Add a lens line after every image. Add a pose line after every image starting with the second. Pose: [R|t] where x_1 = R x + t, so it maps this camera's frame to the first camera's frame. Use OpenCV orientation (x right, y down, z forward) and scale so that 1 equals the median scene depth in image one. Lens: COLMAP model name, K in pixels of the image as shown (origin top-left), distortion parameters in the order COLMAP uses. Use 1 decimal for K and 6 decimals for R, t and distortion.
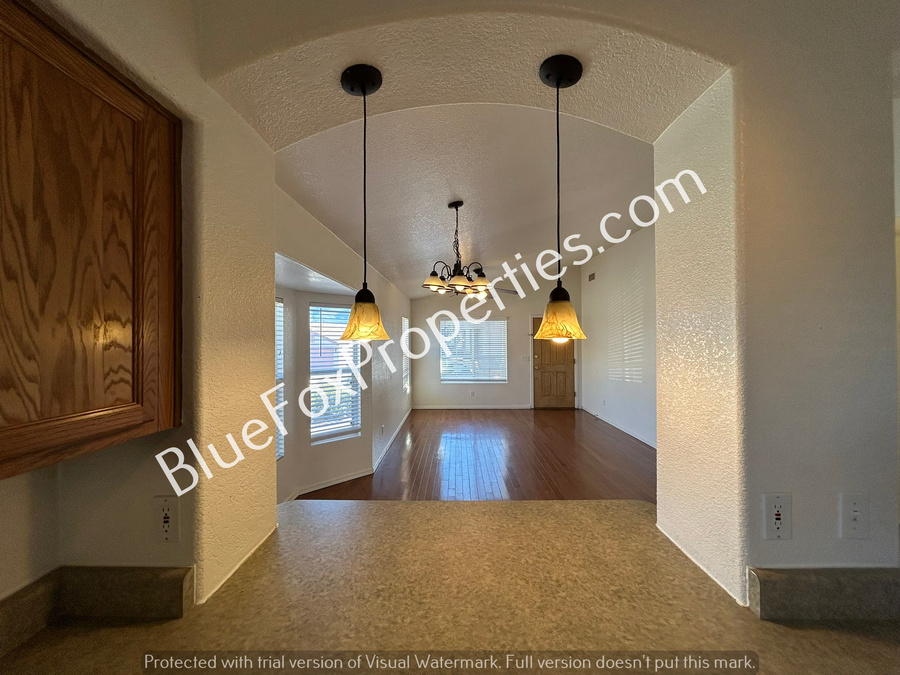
lens RADIAL K [[359.7, 0, 449.2], [0, 359.7, 336.0], [0, 0, 1]] dist [0.000512, 0.000139]
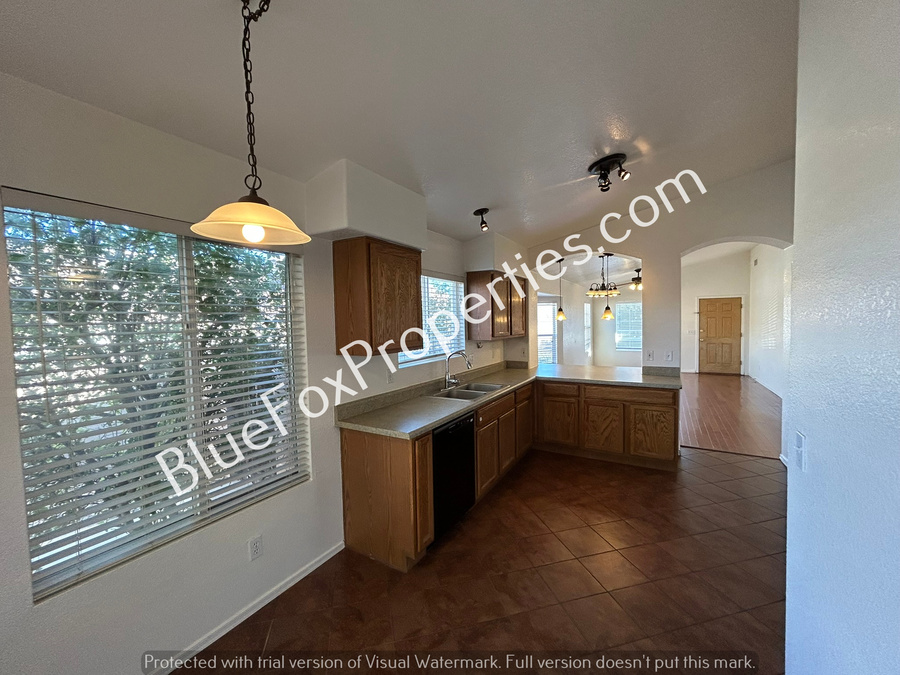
lens RADIAL K [[359.7, 0, 449.2], [0, 359.7, 336.0], [0, 0, 1]] dist [0.000512, 0.000139]
pose [[0.867888, 0.009106, -0.496676, 0.106954], [0.019673, 0.998417, 0.052683, -0.005921], [0.496370, -0.055494, 0.866336, -0.492035]]
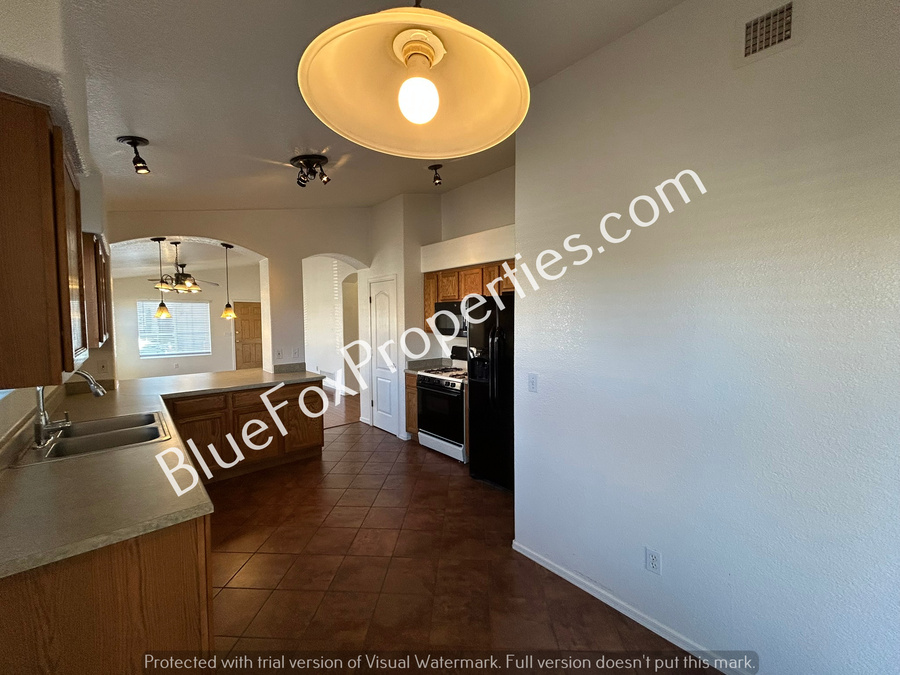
lens RADIAL K [[359.7, 0, 449.2], [0, 359.7, 336.0], [0, 0, 1]] dist [0.000512, 0.000139]
pose [[0.733371, -0.033104, 0.679022, -0.076560], [-0.003498, 0.998617, 0.052462, -0.000169], [-0.679820, -0.040849, 0.732241, -0.459308]]
